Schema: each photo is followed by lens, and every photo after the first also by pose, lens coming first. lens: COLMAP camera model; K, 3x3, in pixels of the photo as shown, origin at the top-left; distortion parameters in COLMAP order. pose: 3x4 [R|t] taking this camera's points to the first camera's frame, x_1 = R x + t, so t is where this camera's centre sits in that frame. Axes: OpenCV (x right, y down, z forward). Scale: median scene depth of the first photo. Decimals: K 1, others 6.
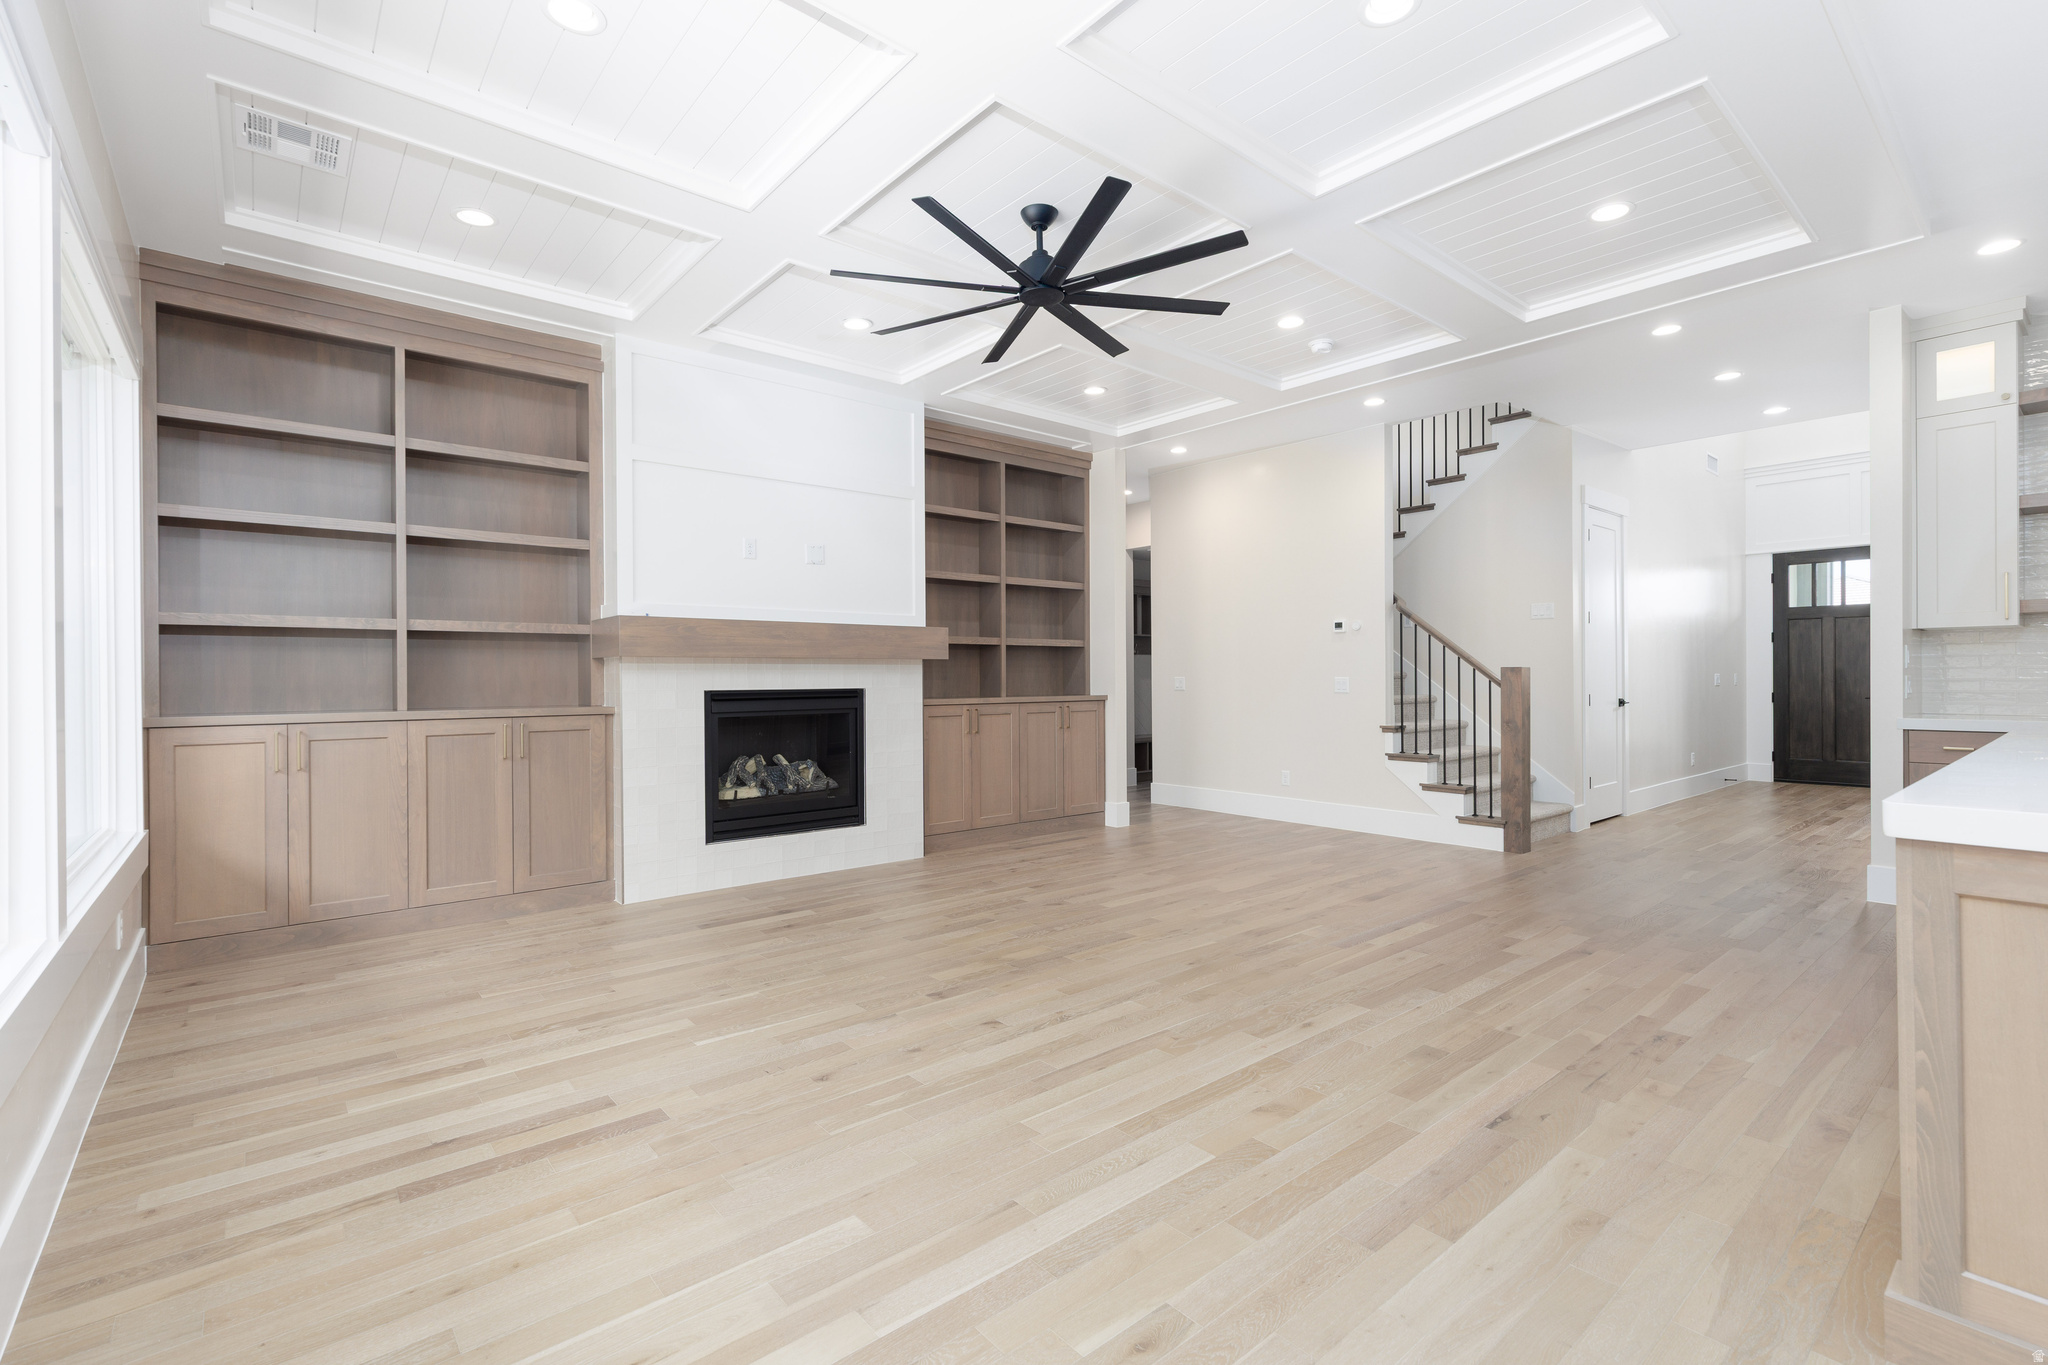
lens RADIAL K [[912.3, 0, 1020.8], [0, 912.3, 677.3], [0, 0, 1]] dist [0.001271, 0.000397]
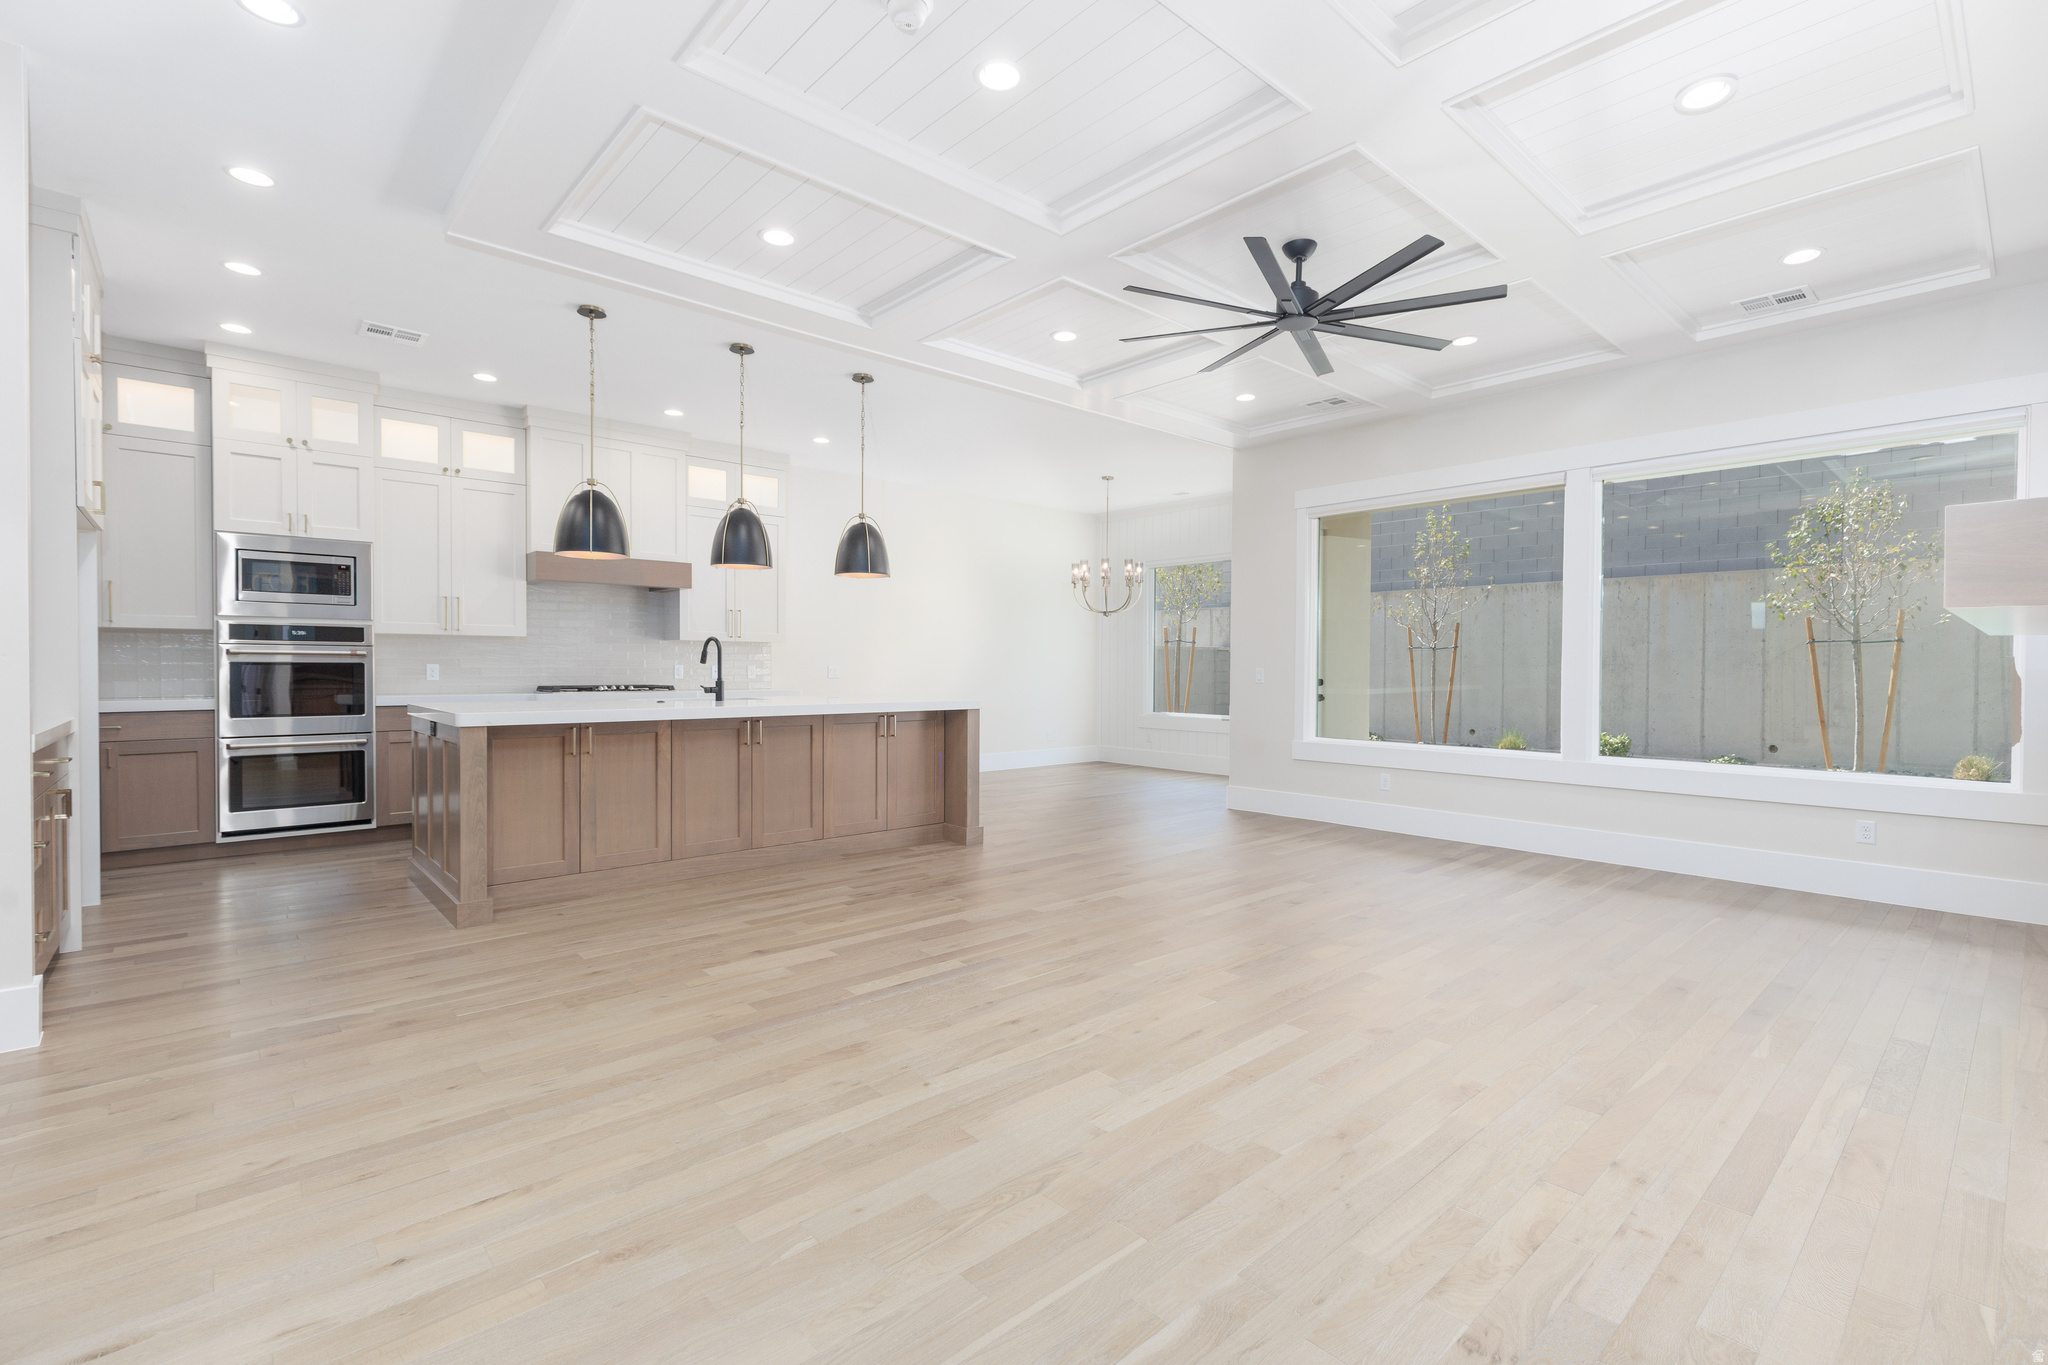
lens RADIAL K [[912.3, 0, 1020.8], [0, 912.3, 677.3], [0, 0, 1]] dist [0.001271, 0.000397]
pose [[-0.999417, 0.004992, -0.033765, 0.386018], [0.004766, 0.999966, 0.006771, 0.003485], [0.033797, 0.006606, -0.999407, 2.070105]]
